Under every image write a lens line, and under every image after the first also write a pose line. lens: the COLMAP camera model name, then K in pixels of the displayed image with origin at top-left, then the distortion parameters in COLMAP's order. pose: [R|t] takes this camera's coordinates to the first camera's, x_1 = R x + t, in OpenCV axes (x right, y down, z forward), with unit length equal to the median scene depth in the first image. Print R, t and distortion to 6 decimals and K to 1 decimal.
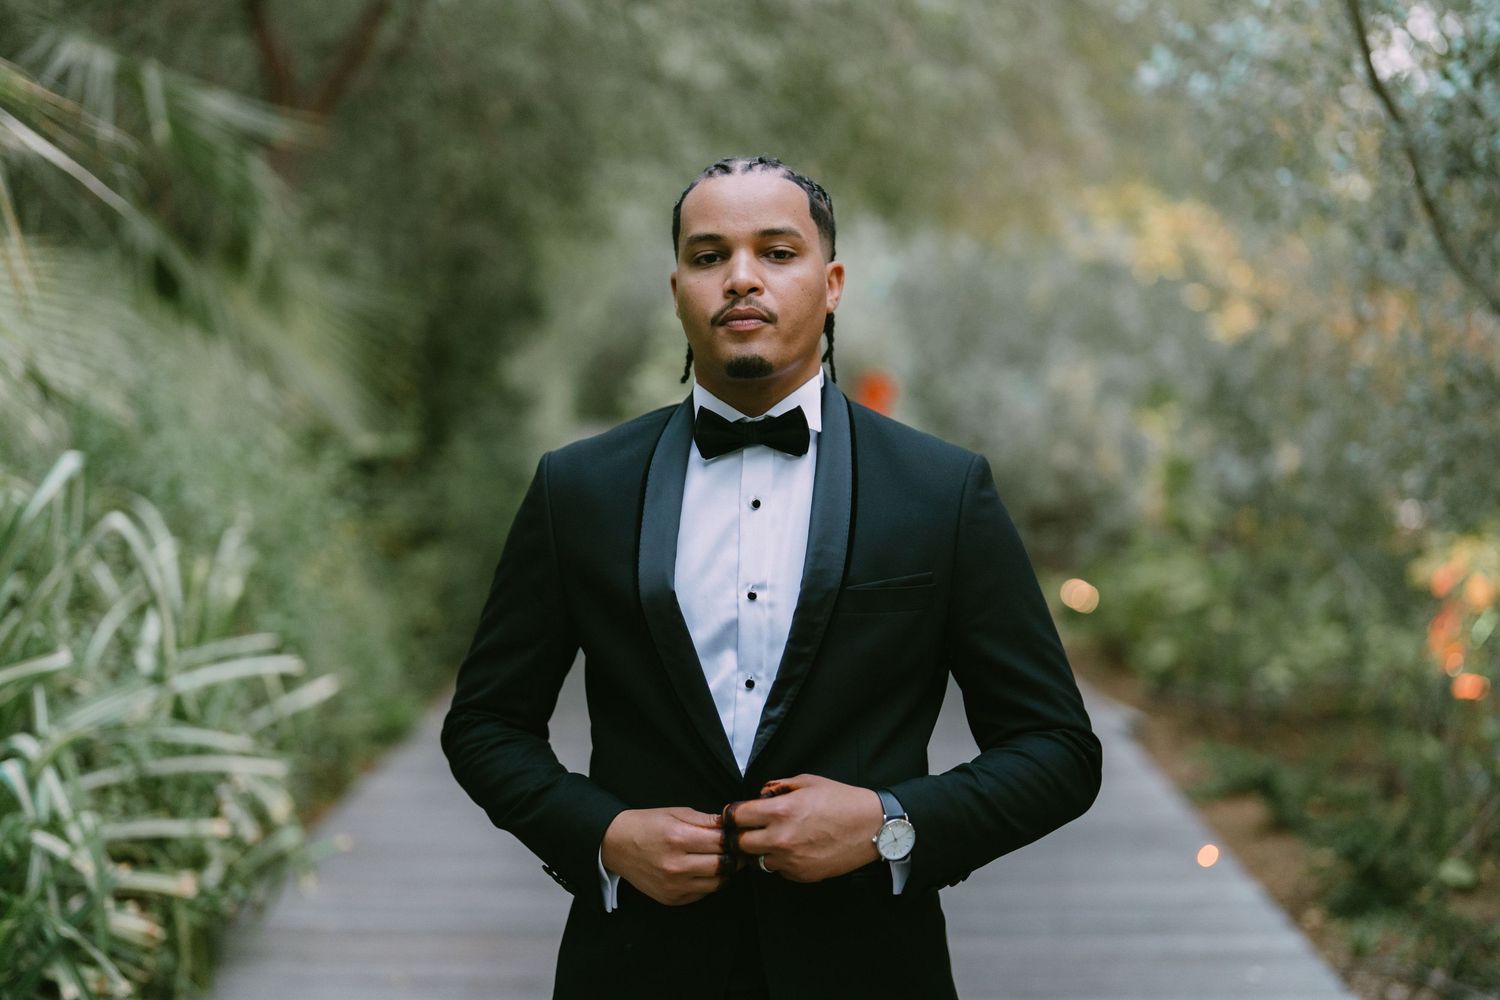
lens RADIAL K [[2159.6, 0, 763.9], [0, 2159.6, 501.0], [0, 0, 1]] dist [-0.039509, 0.000000]
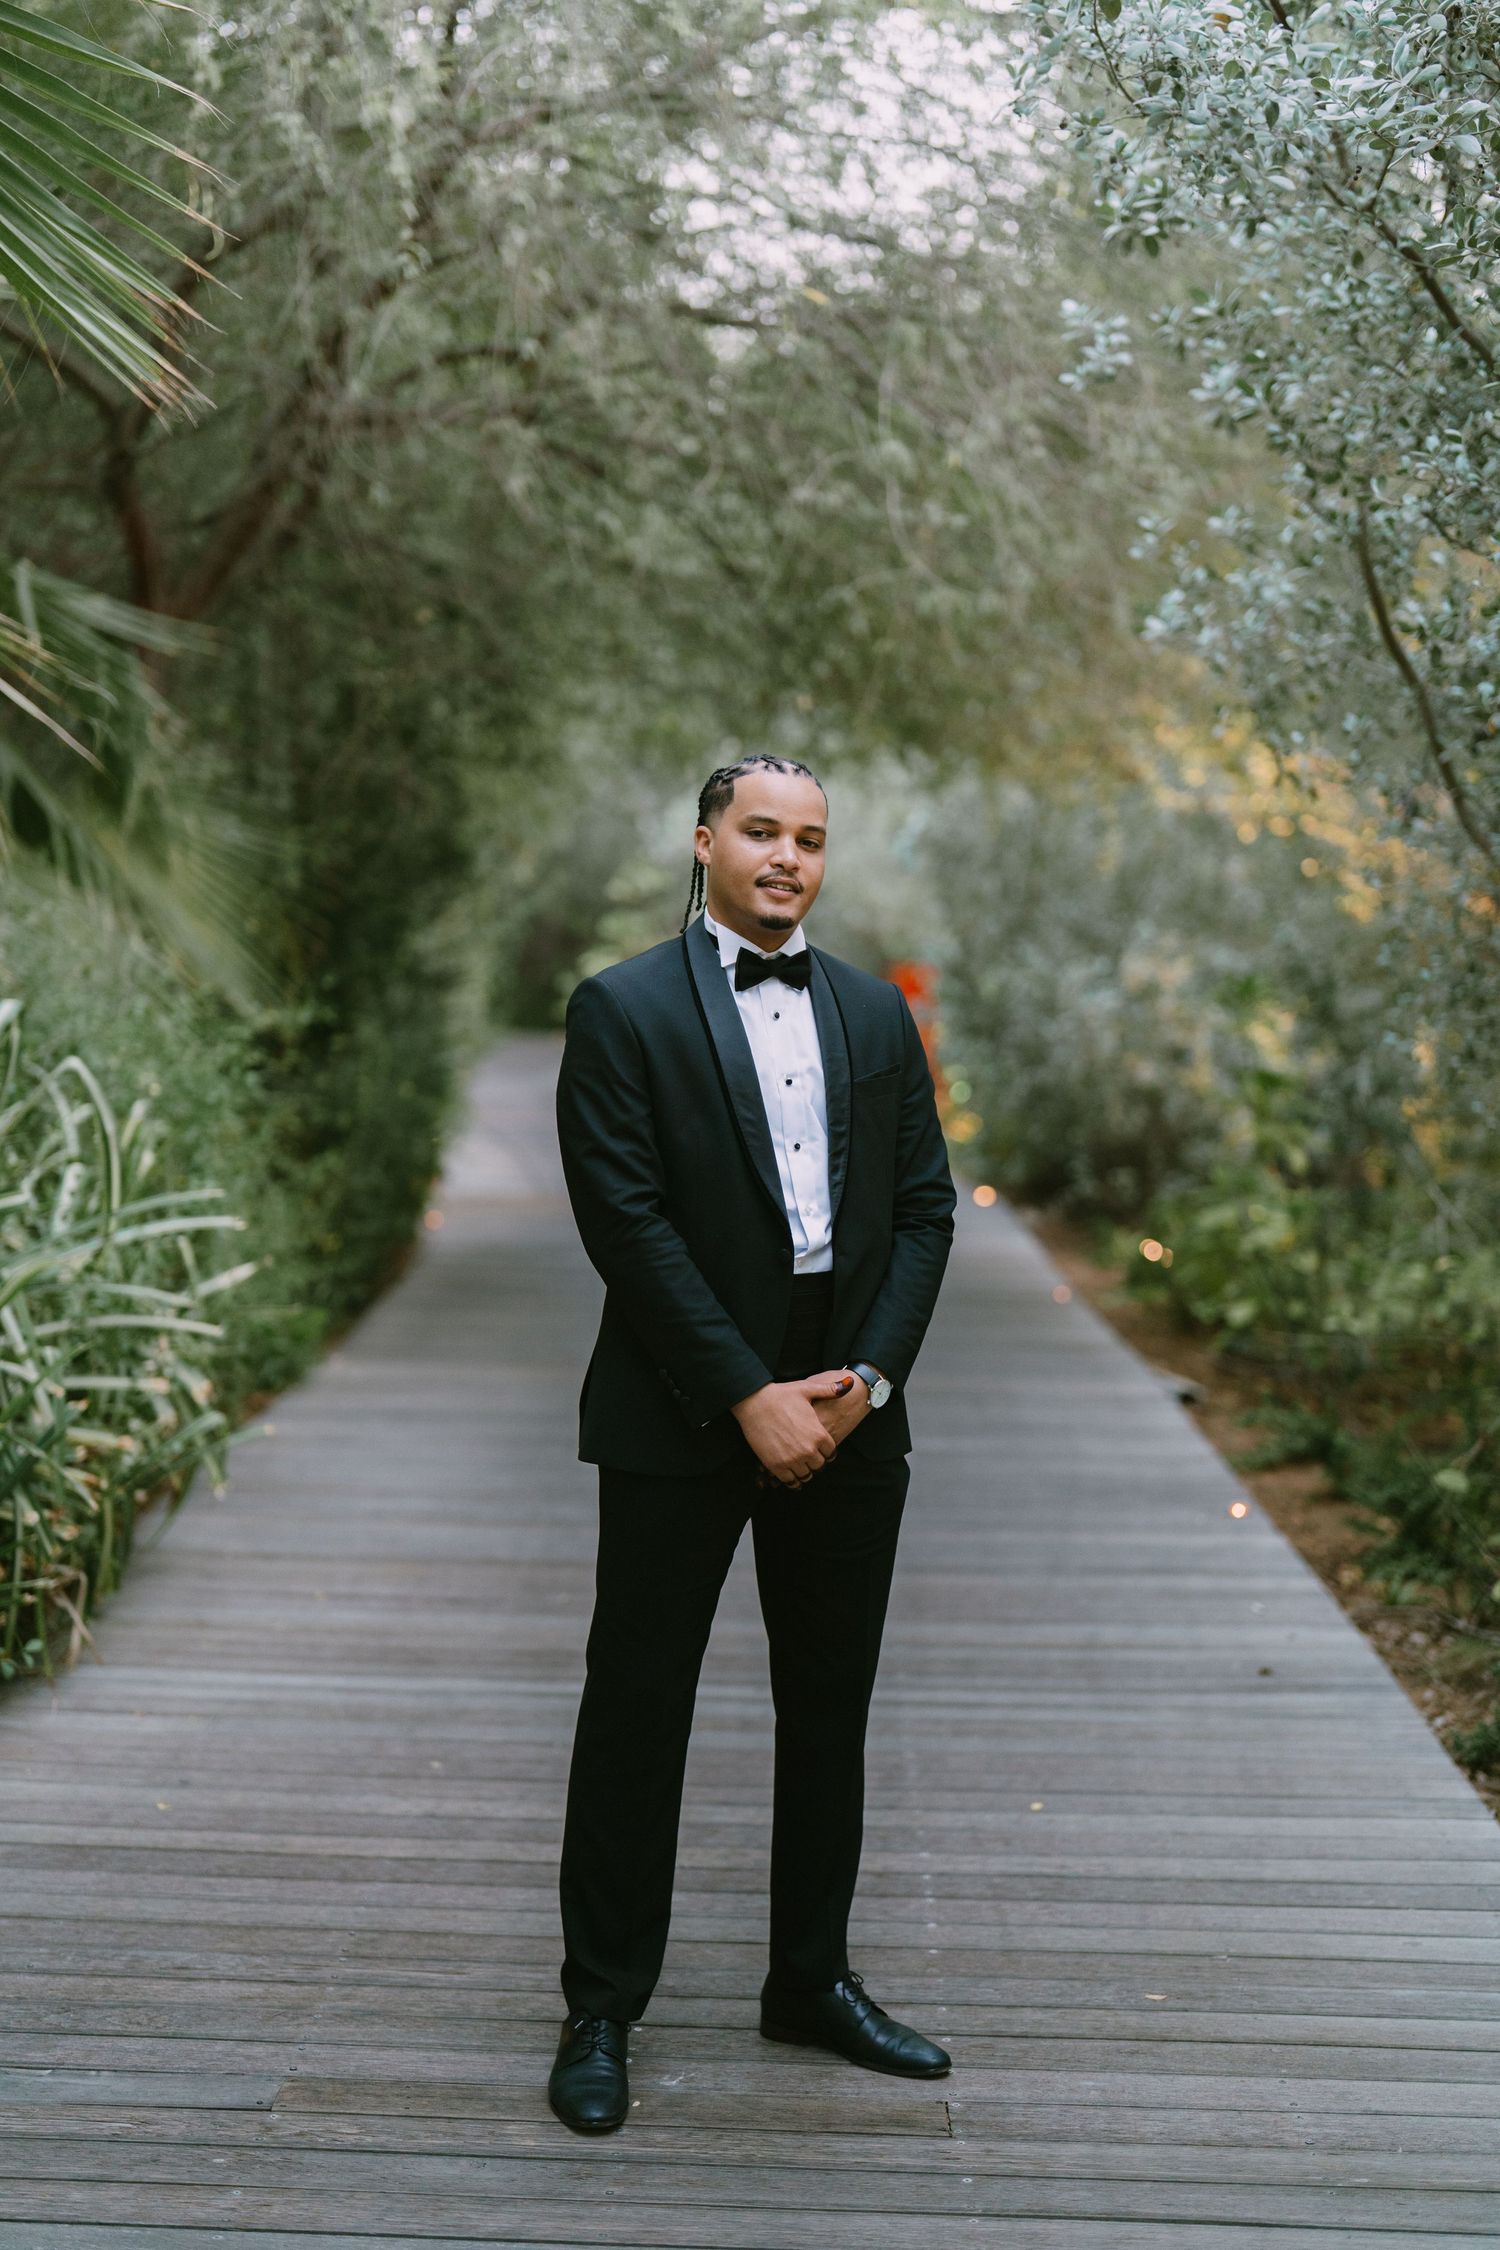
lens RADIAL K [[3239.4, 0, 748.7], [0, 3239.4, 1132.0], [0, 0, 1]] dist [-0.039509, 0.000000]
pose [[0.999709, 0.023944, -0.002778, 0.007417], [-0.023963, 0.999688, -0.007024, 0.021593], [0.002609, 0.007088, 0.999971, -0.251103]]
